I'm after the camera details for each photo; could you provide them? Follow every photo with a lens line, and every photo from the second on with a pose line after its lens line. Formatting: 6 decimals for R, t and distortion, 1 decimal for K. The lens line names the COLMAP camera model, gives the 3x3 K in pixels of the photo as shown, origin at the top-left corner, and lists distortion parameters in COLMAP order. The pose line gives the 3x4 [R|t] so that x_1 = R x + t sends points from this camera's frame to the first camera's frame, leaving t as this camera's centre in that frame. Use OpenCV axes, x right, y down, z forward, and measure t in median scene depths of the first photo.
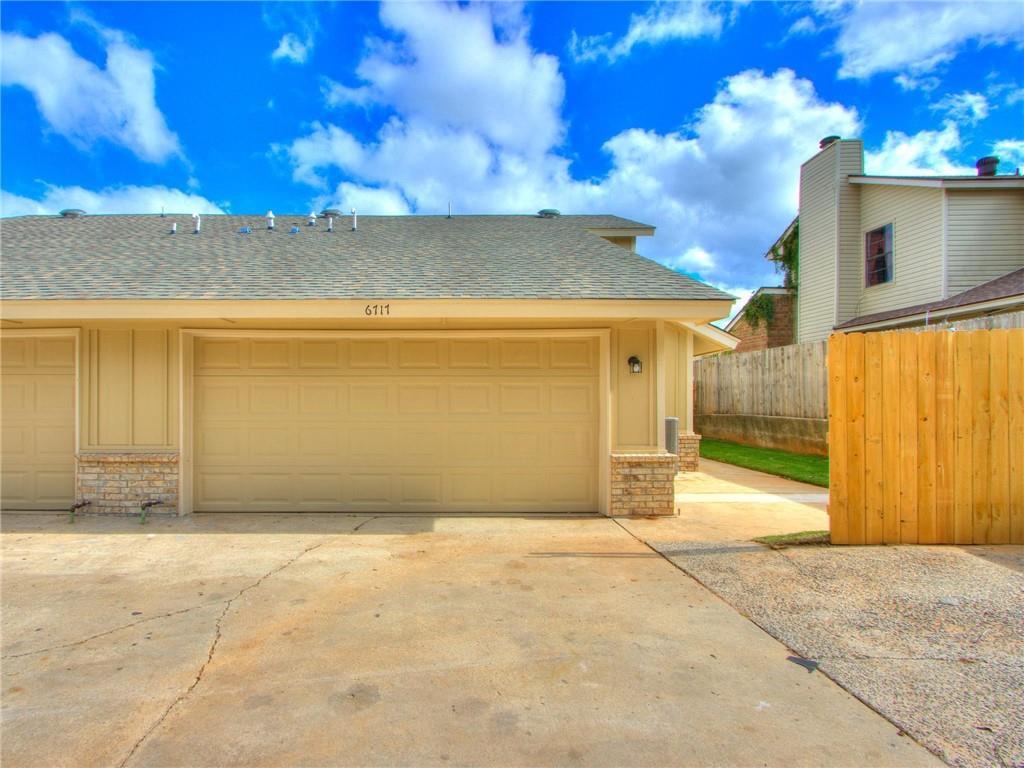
lens RADIAL K [[580.2, 0, 478.8], [0, 580.2, 385.2], [0, 0, 1]] dist [0.033112, 0.000183]
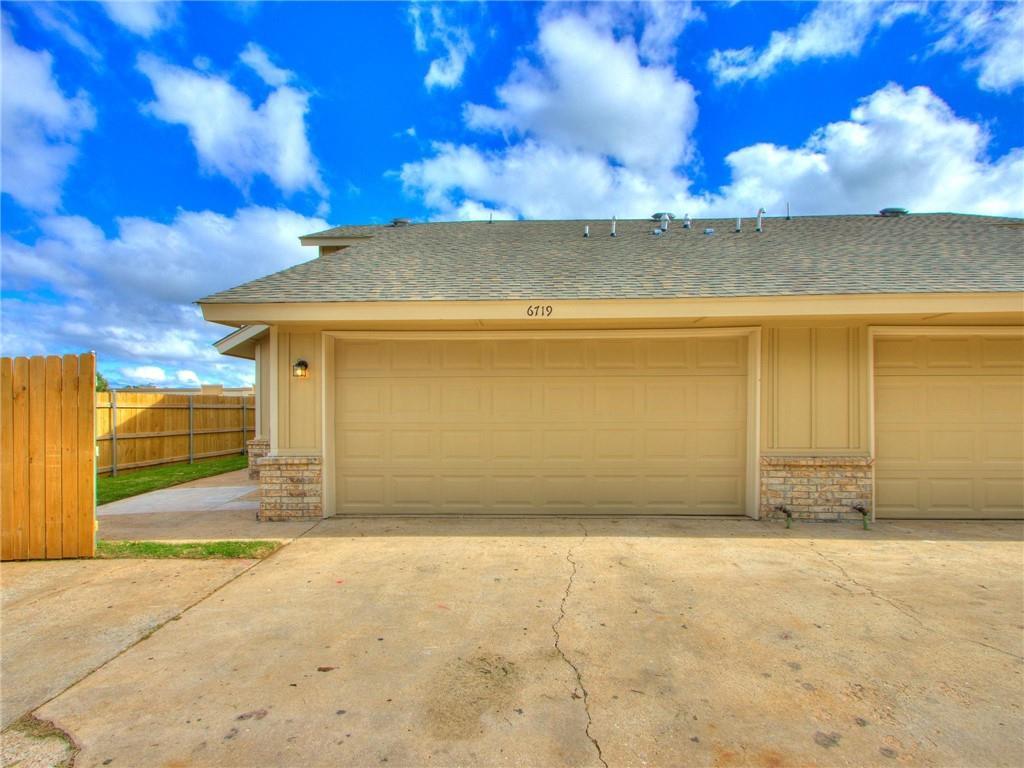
lens RADIAL K [[545.7, 0, 516.2], [0, 545.7, 402.7], [0, 0, 1]] dist [0.005472, 0.000839]
pose [[0.999716, -0.005316, -0.023252, -0.545810], [0.005666, 0.999871, 0.015046, 0.006039], [0.023169, -0.015174, 0.999616, 0.050436]]
